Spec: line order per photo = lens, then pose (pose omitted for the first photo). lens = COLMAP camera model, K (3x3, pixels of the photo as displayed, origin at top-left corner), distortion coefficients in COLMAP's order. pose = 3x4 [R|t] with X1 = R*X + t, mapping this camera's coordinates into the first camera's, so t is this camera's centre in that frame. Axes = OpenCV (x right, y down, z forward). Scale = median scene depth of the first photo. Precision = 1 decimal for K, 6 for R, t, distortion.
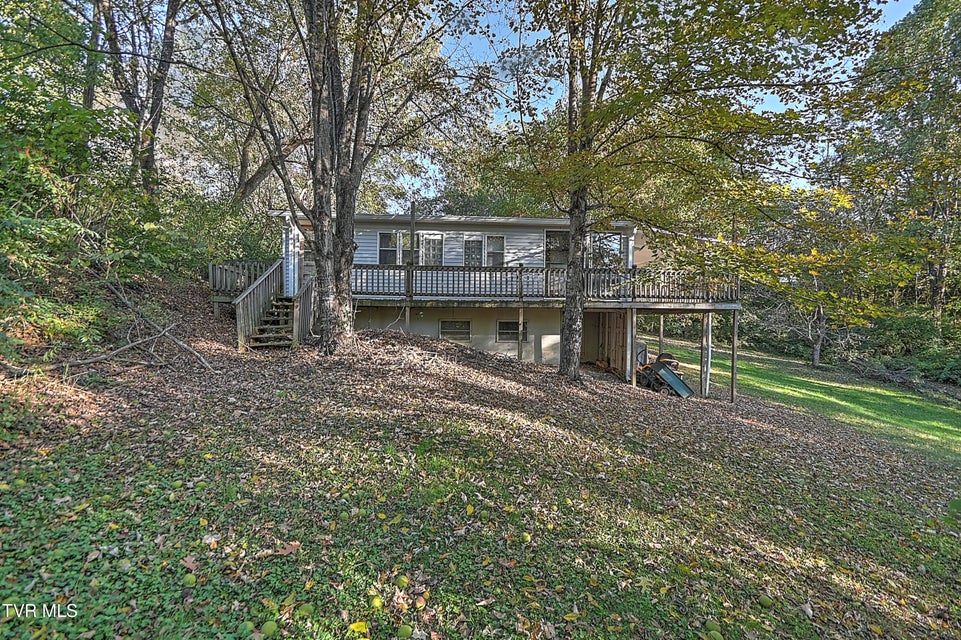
lens RADIAL K [[426.4, 0, 475.4], [0, 426.4, 323.6], [0, 0, 1]] dist [0.017373, -0.013419]
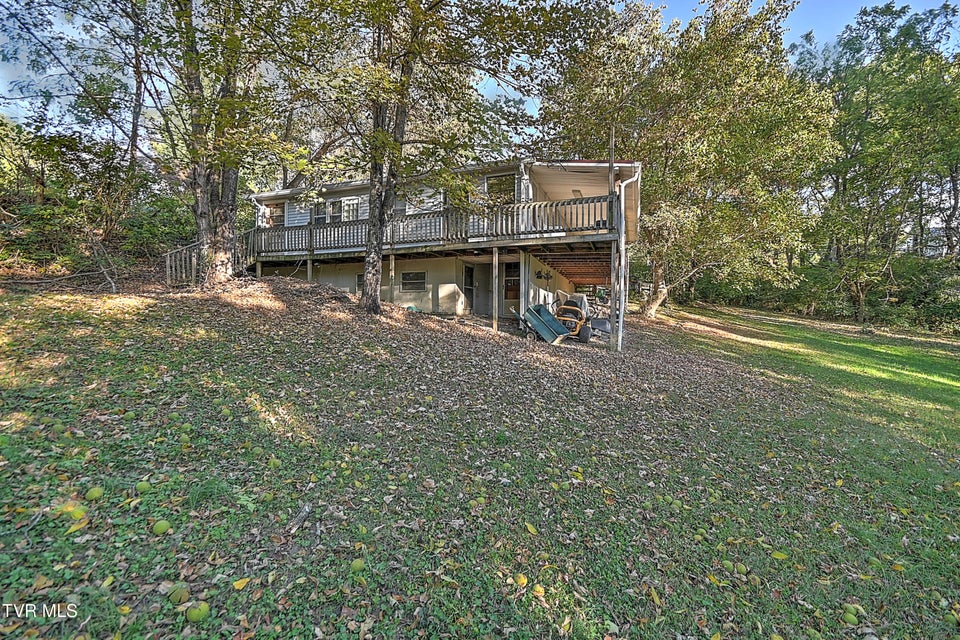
lens RADIAL K [[425.9, 0, 474.9], [0, 425.9, 323.6], [0, 0, 1]] dist [0.017373, -0.013419]
pose [[0.898288, -0.000965, -0.439407, 0.361403], [-0.000588, 0.999994, -0.003397, 0.066142], [0.439408, 0.003310, 0.898282, 0.057516]]
